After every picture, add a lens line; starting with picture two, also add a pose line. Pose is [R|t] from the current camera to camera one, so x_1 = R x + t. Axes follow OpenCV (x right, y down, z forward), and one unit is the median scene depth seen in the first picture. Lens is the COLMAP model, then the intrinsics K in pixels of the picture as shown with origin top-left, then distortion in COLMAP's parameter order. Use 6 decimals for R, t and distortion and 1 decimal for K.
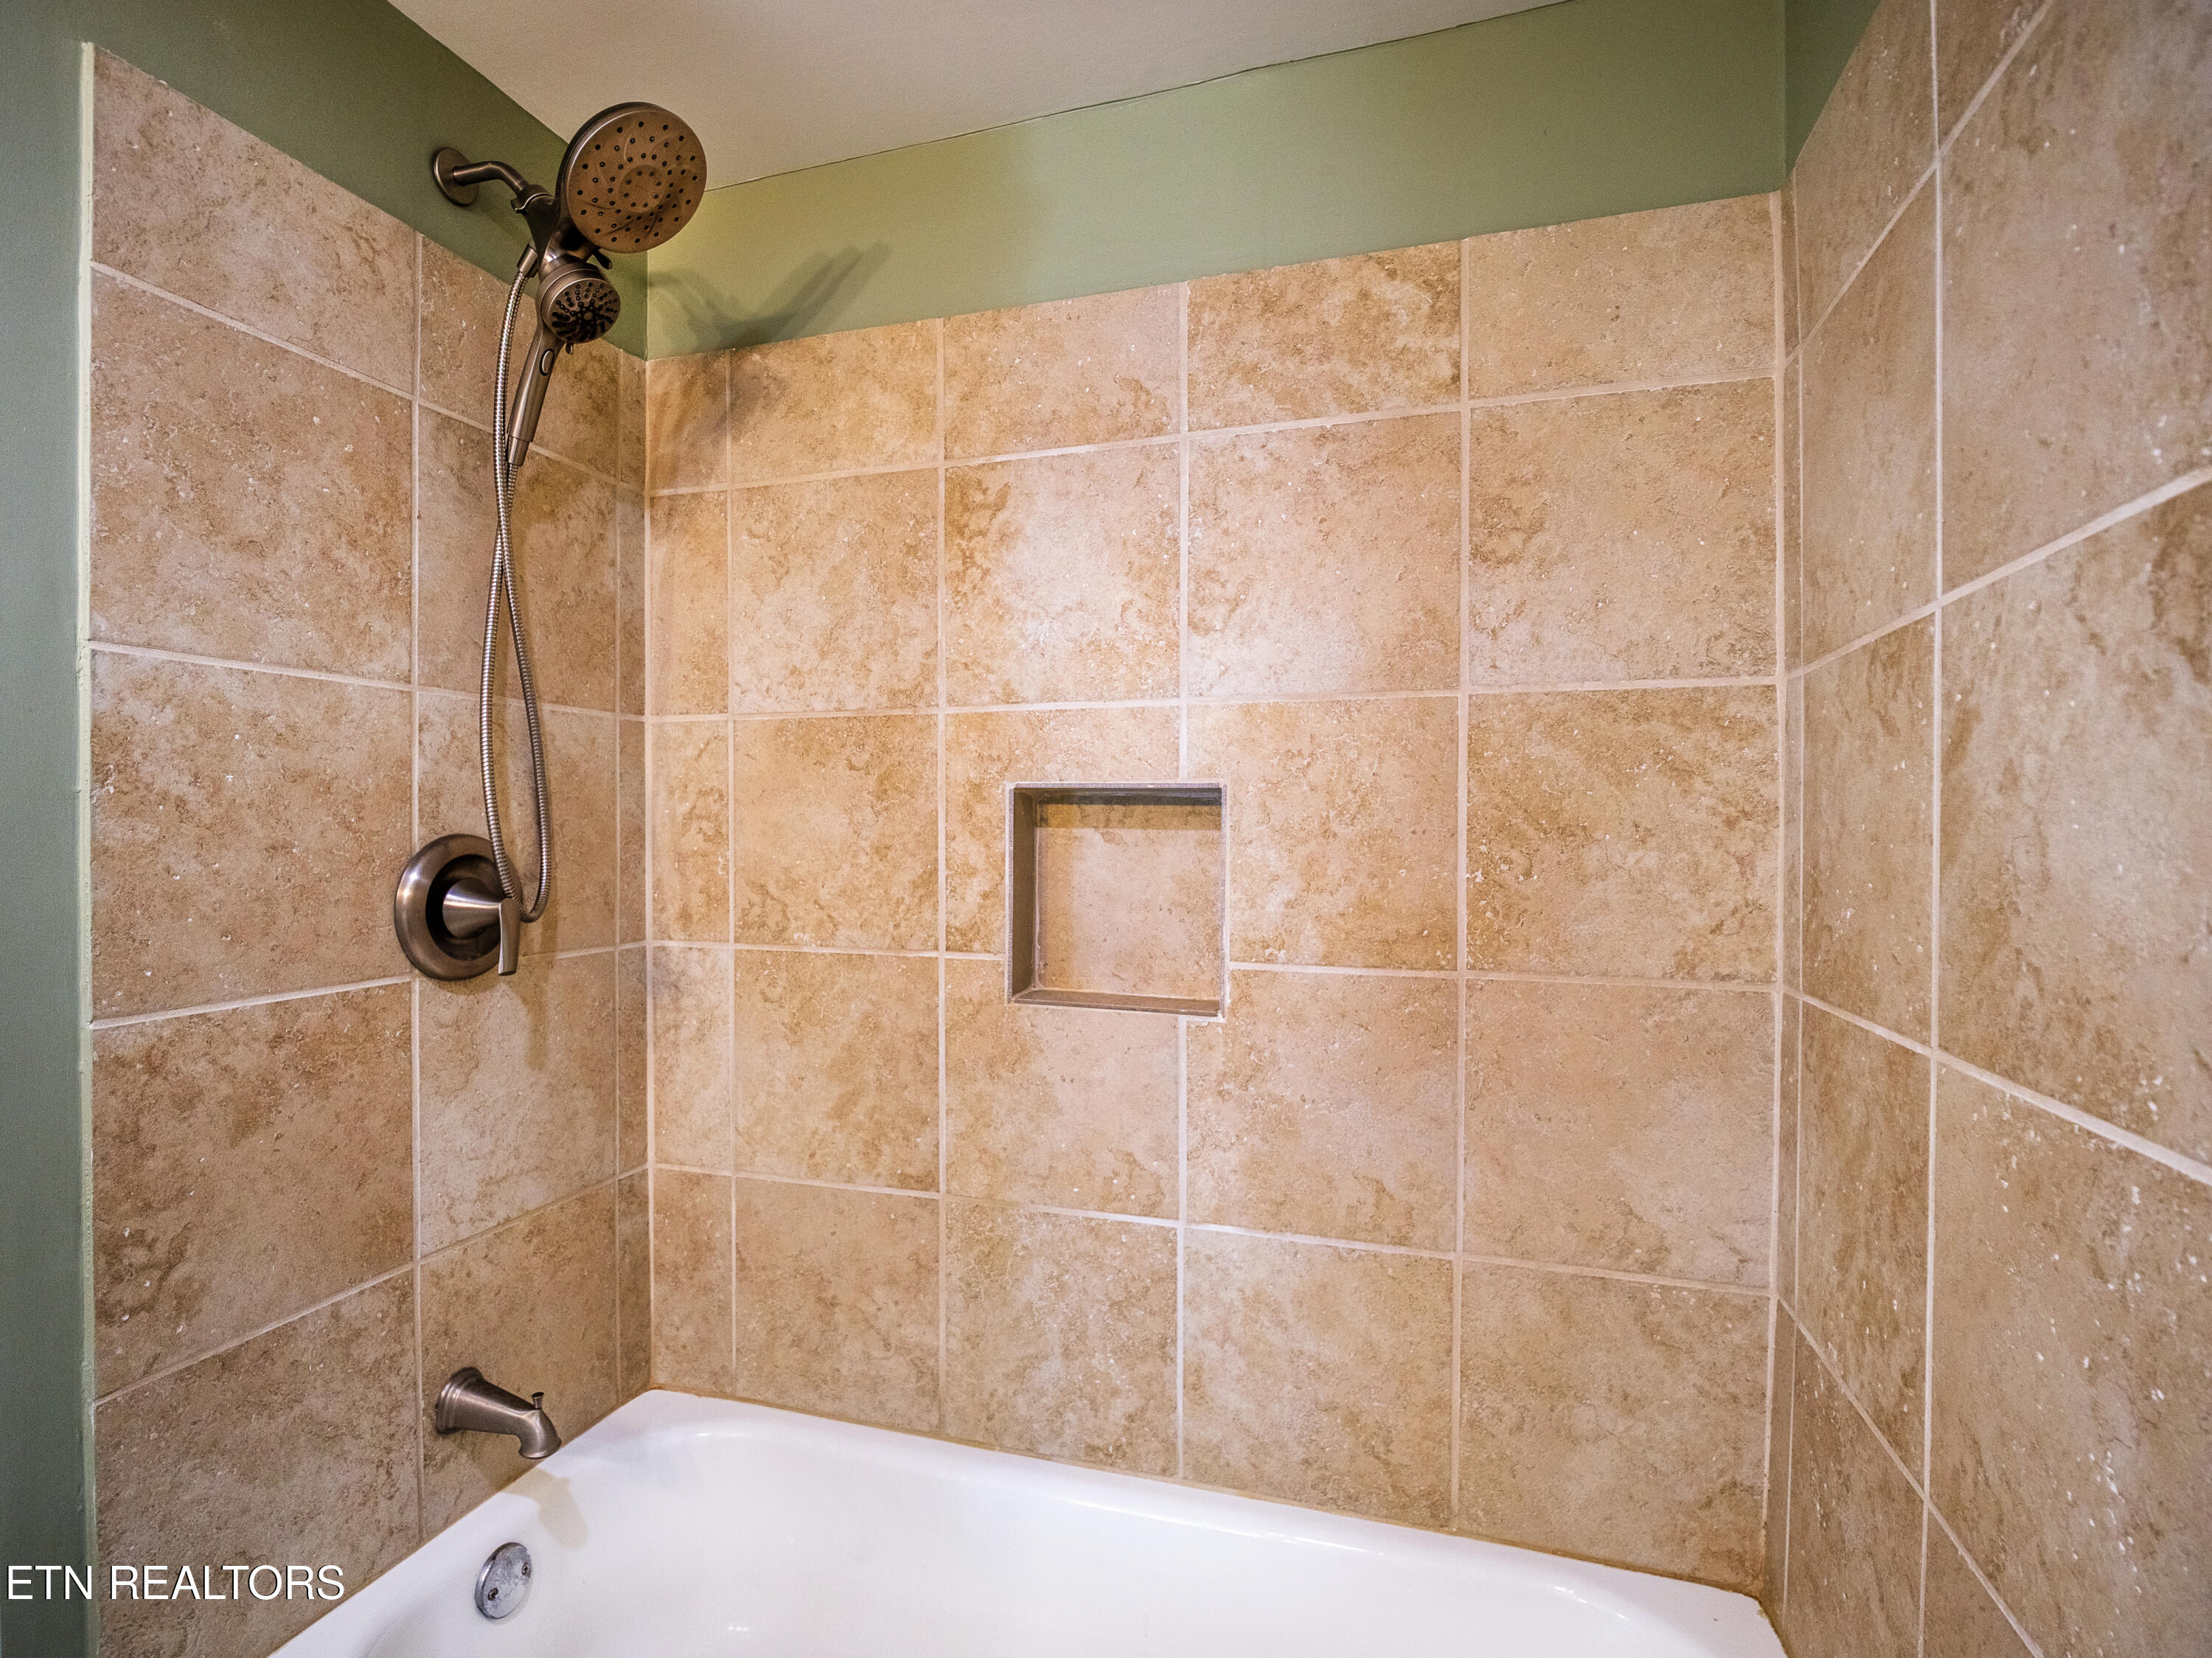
lens RADIAL K [[1093.9, 0, 1094.4], [0, 1093.9, 834.5], [0, 0, 1]] dist [-0.010771, -0.002675]
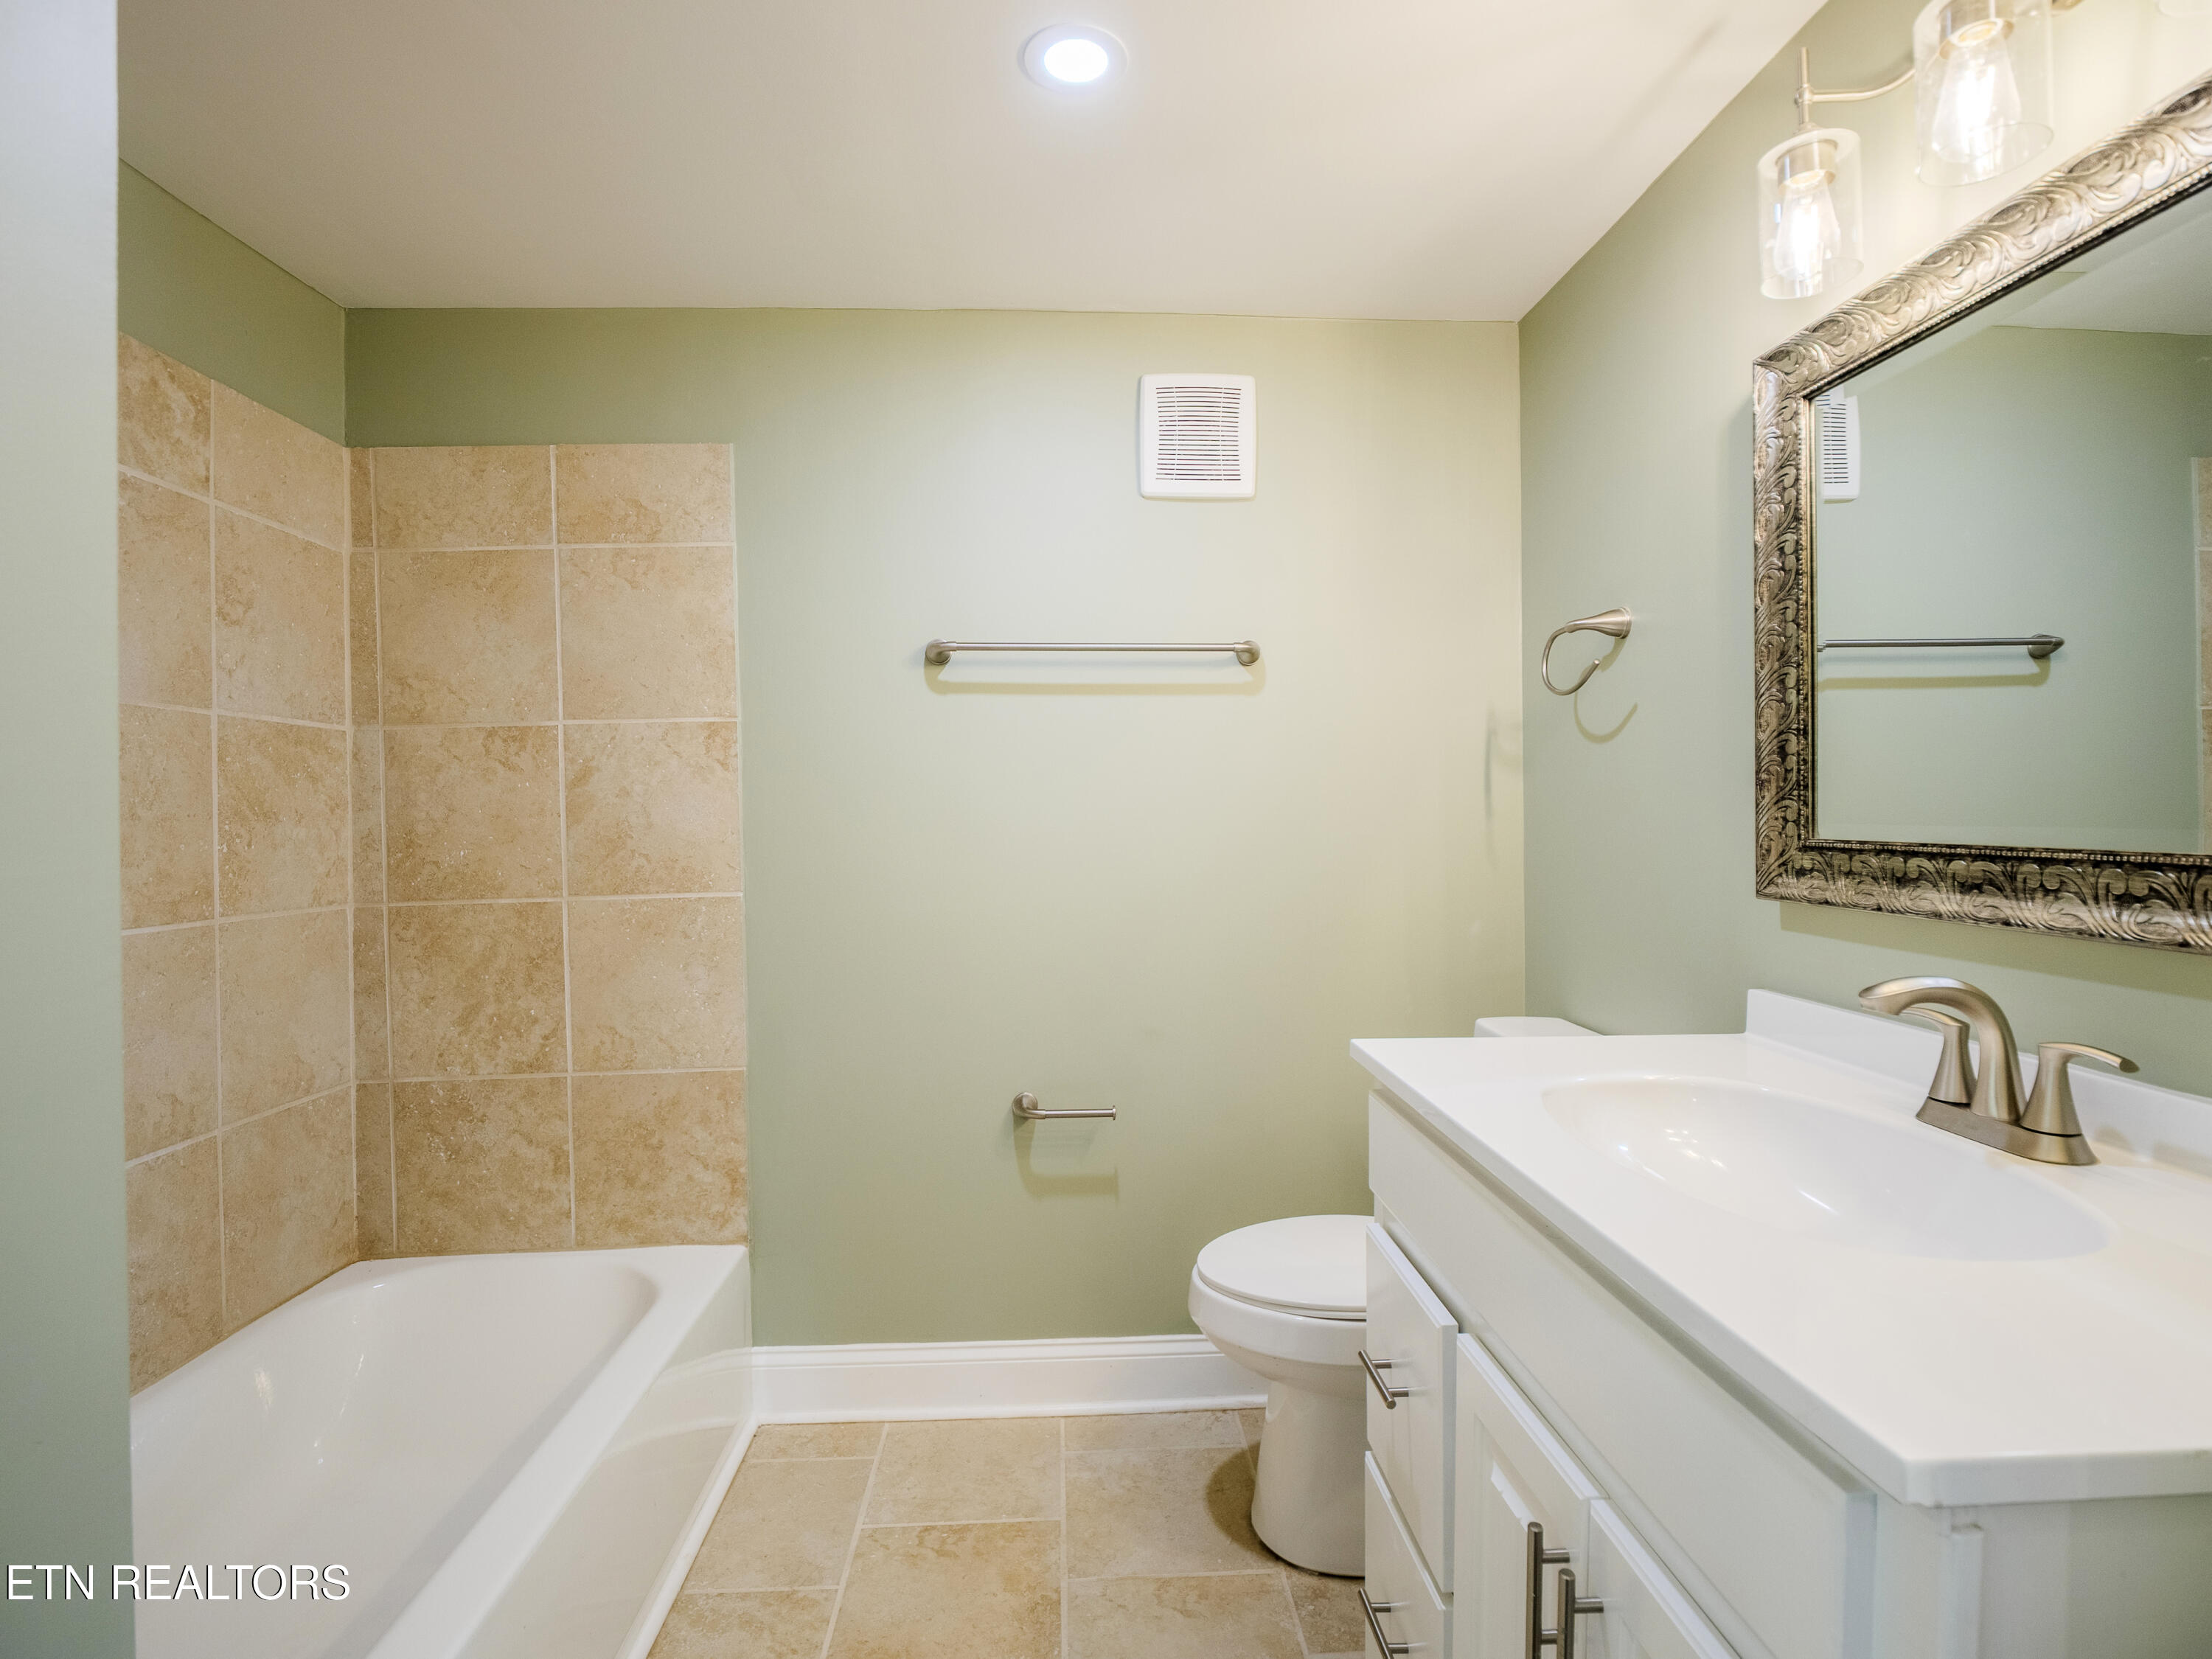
lens RADIAL K [[1094.0, 0, 1102.1], [0, 1094.0, 821.8], [0, 0, 1]] dist [-0.010771, -0.002675]
pose [[-0.343707, 0.001617, 0.939076, -1.311675], [0.020867, 0.999765, 0.005916, 0.020584], [-0.938845, 0.021629, -0.343660, 0.432510]]
